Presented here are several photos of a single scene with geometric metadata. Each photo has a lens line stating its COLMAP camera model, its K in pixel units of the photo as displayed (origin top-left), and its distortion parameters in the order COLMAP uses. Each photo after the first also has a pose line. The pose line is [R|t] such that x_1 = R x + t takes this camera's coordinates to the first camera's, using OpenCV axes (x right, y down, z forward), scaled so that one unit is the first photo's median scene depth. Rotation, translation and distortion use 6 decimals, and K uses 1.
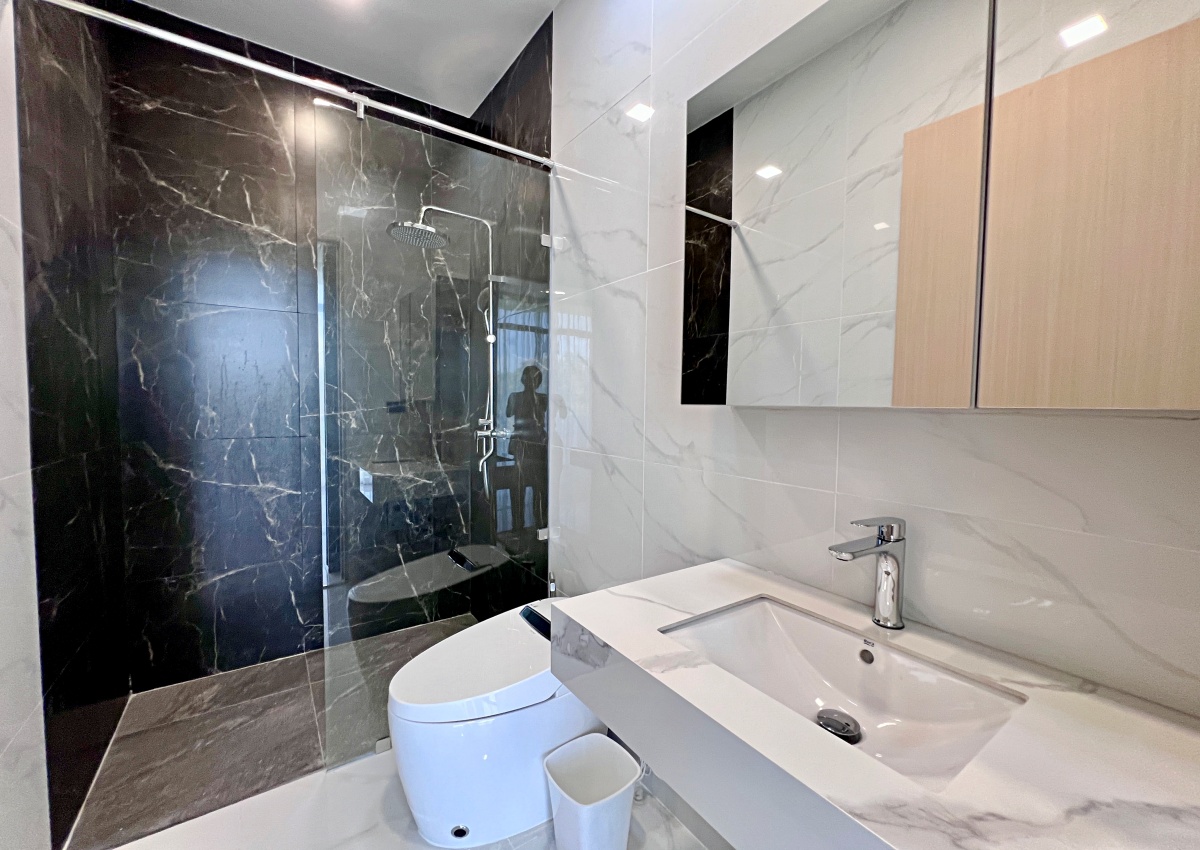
lens RADIAL K [[488.7, 0, 591.6], [0, 488.7, 423.8], [0, 0, 1]] dist [0.001509, 0.000192]
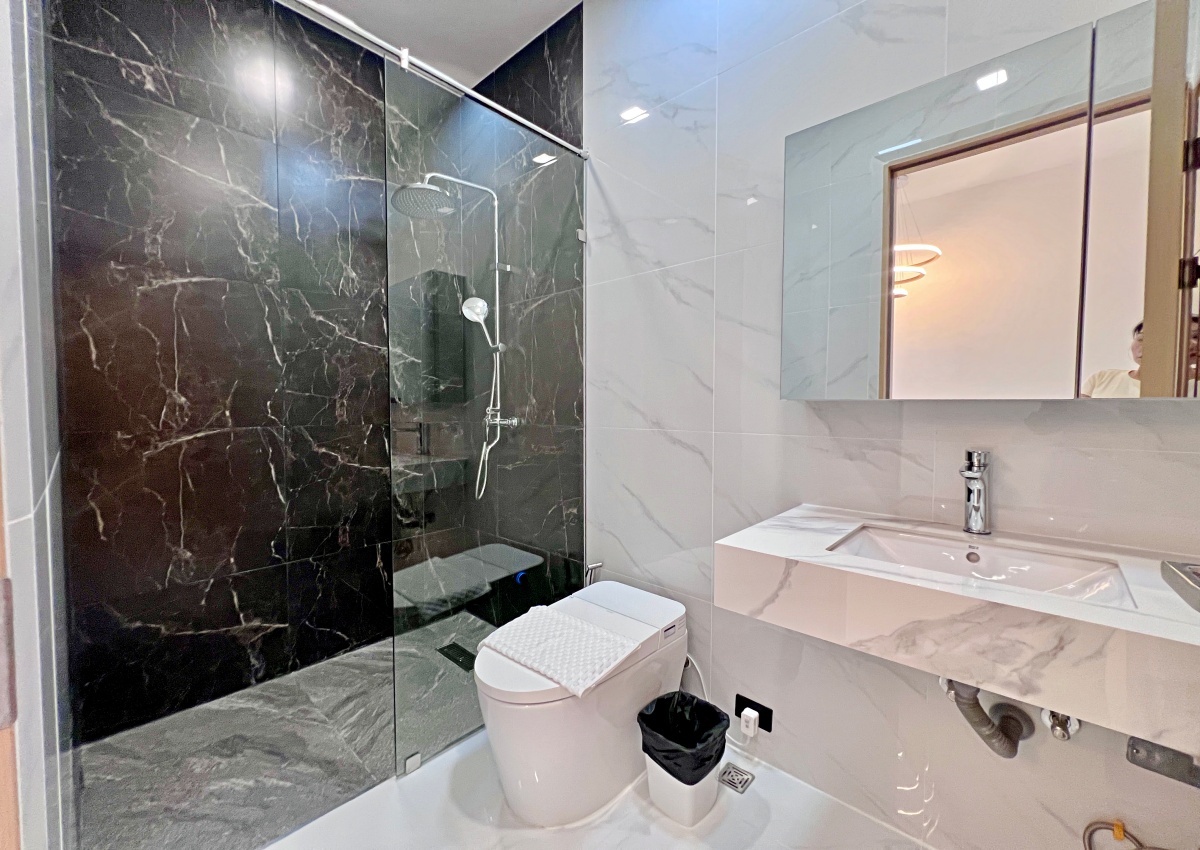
lens RADIAL K [[488.7, 0, 591.2], [0, 488.7, 423.7], [0, 0, 1]] dist [0.001509, 0.000192]
pose [[0.973632, -0.018097, 0.227404, -0.286870], [0.019771, 0.999792, -0.005085, 0.042056], [-0.227264, 0.009447, 0.973787, 0.007089]]
